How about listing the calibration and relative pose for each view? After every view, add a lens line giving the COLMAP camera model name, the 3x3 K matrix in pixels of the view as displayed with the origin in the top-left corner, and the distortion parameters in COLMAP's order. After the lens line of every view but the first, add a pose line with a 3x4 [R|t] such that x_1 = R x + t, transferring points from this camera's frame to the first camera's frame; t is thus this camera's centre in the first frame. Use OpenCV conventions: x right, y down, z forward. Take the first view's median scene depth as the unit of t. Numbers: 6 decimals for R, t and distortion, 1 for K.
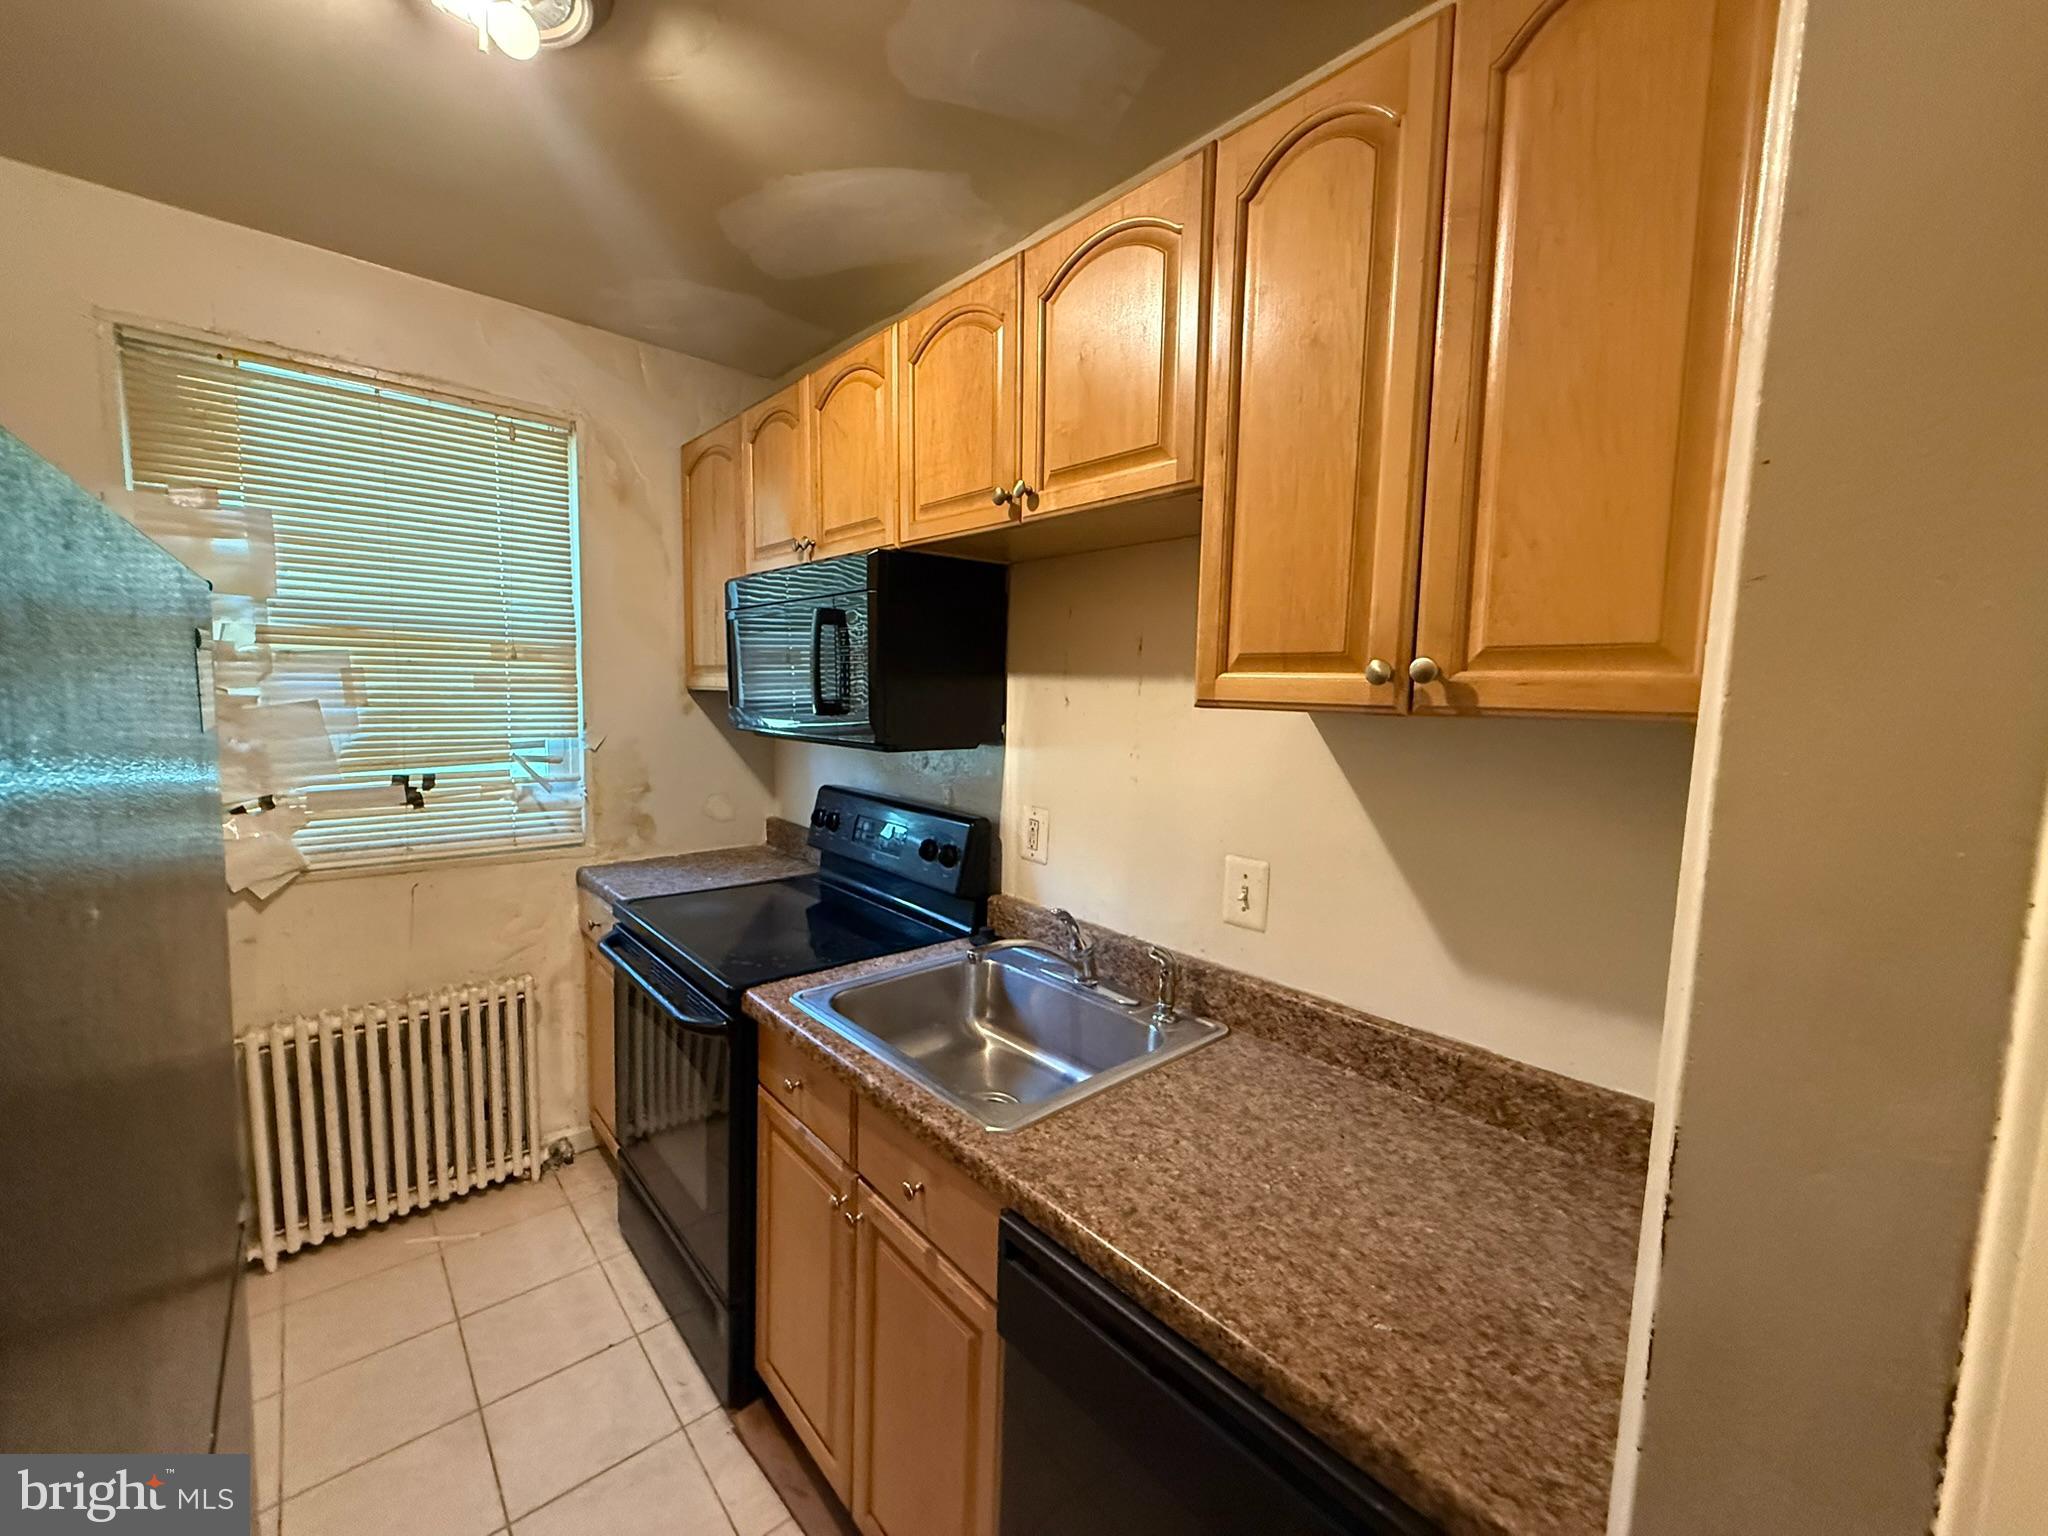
lens RADIAL K [[814.1, 0, 1021.0], [0, 814.1, 767.1], [0, 0, 1]] dist [-0.000862, -0.000007]
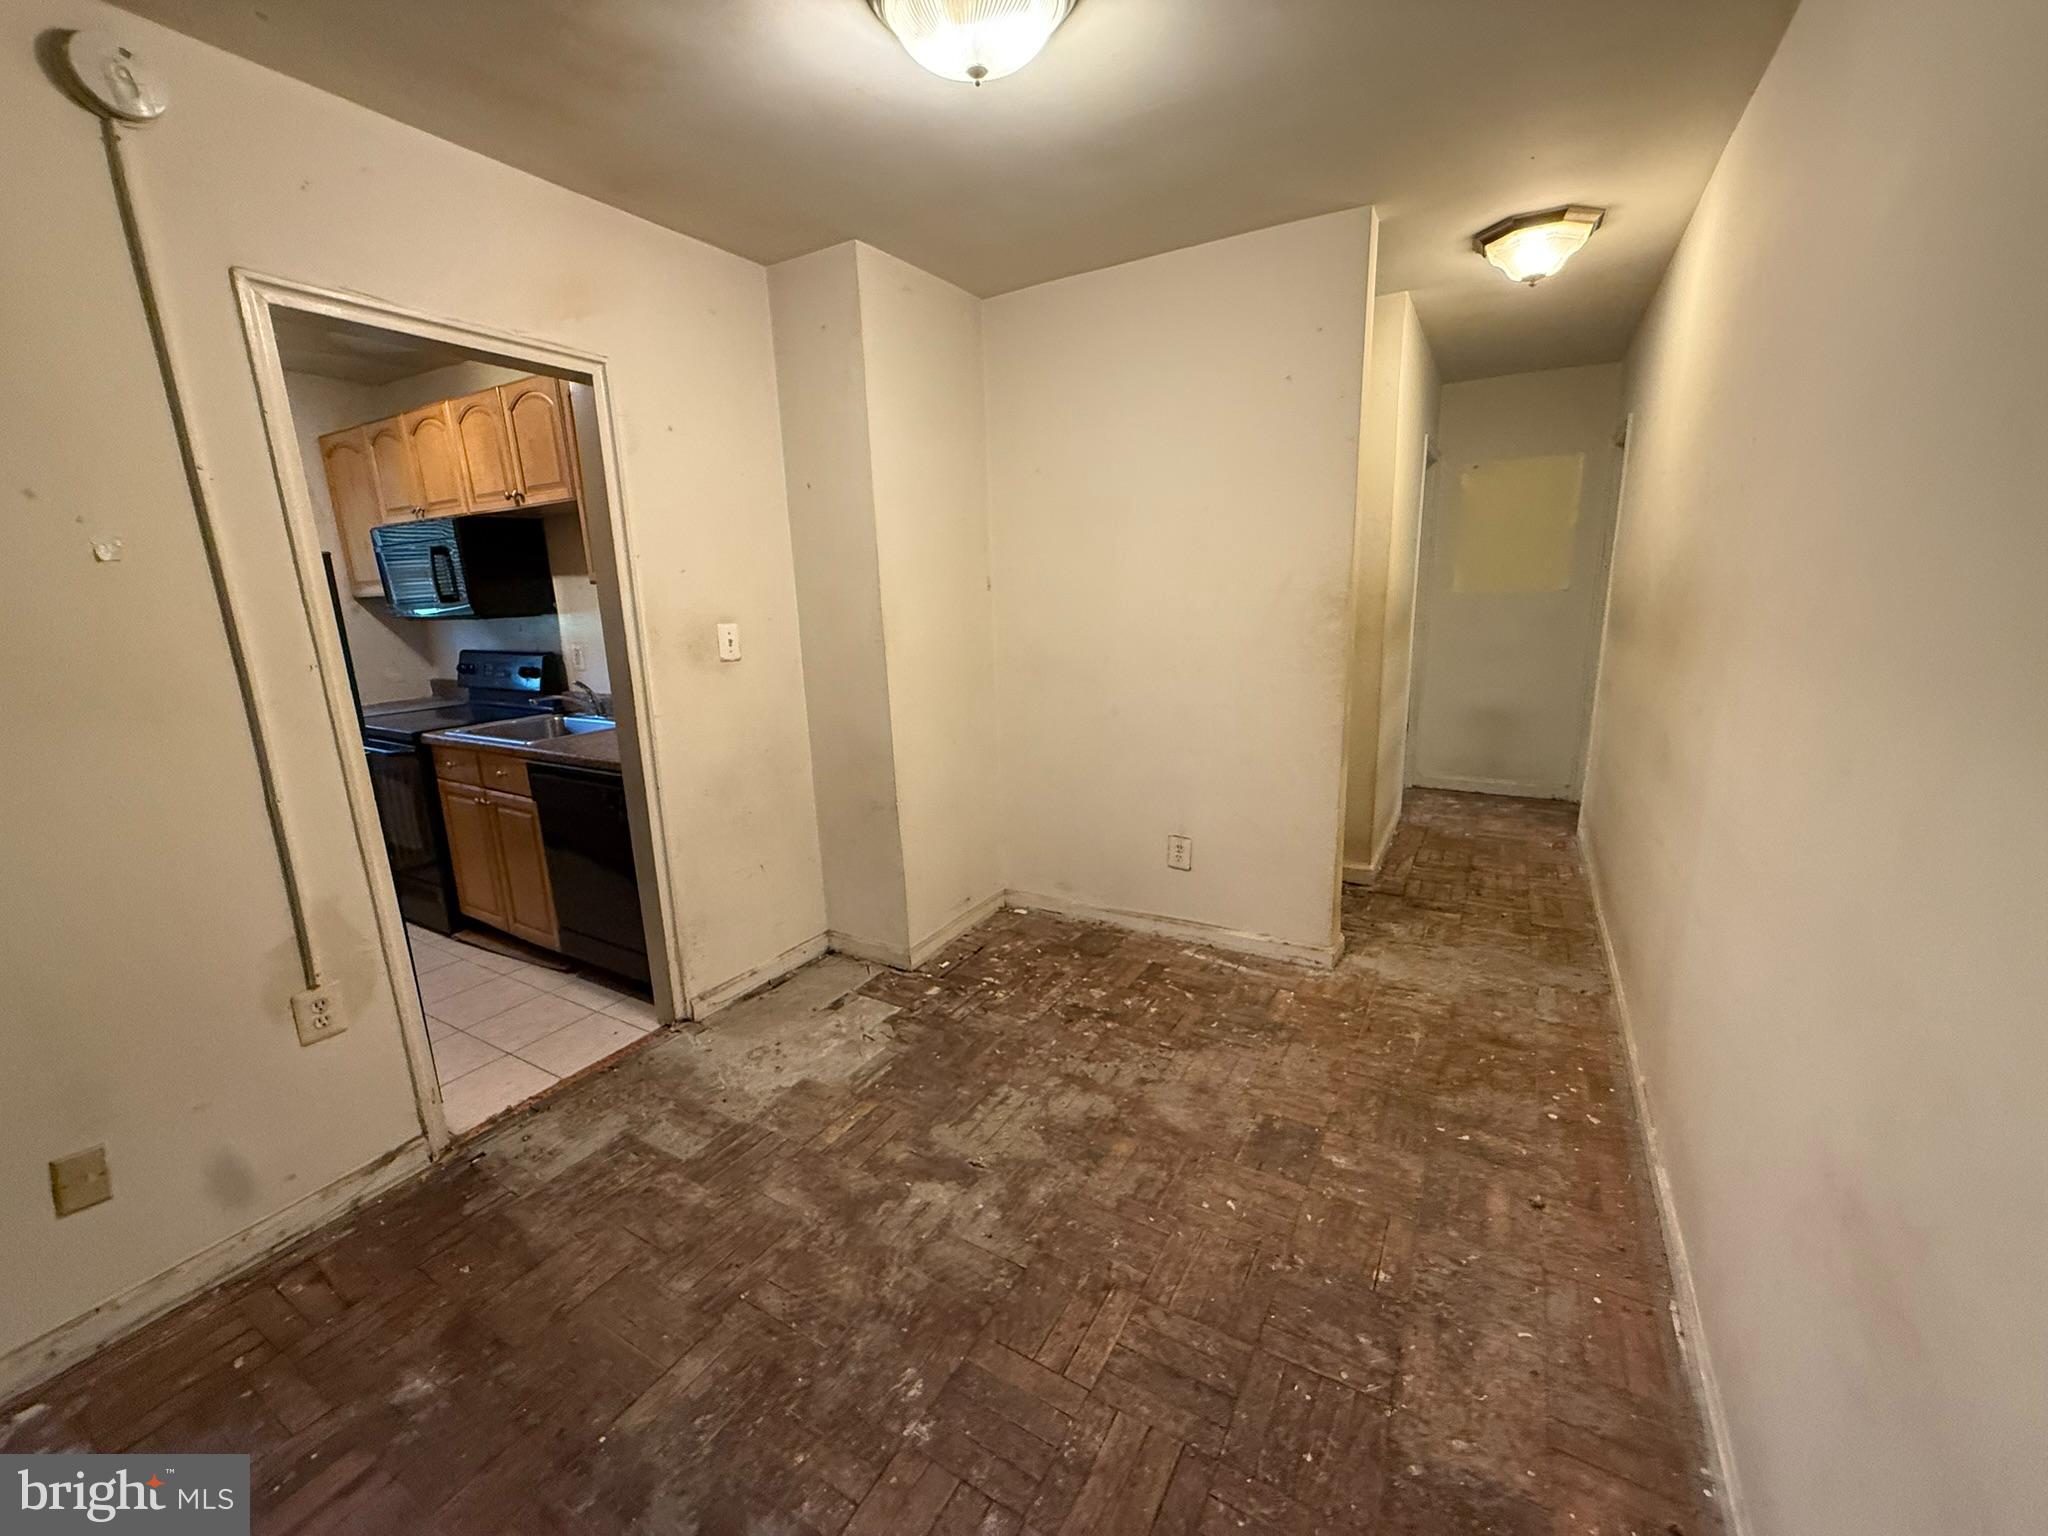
lens RADIAL K [[814.1, 0, 1027.3], [0, 814.1, 775.5], [0, 0, 1]] dist [-0.000862, -0.000007]
pose [[0.949123, -0.123071, 0.289861, 0.440183], [0.083693, 0.985948, 0.144576, 0.169661], [-0.303581, -0.112962, 0.946086, -1.240729]]
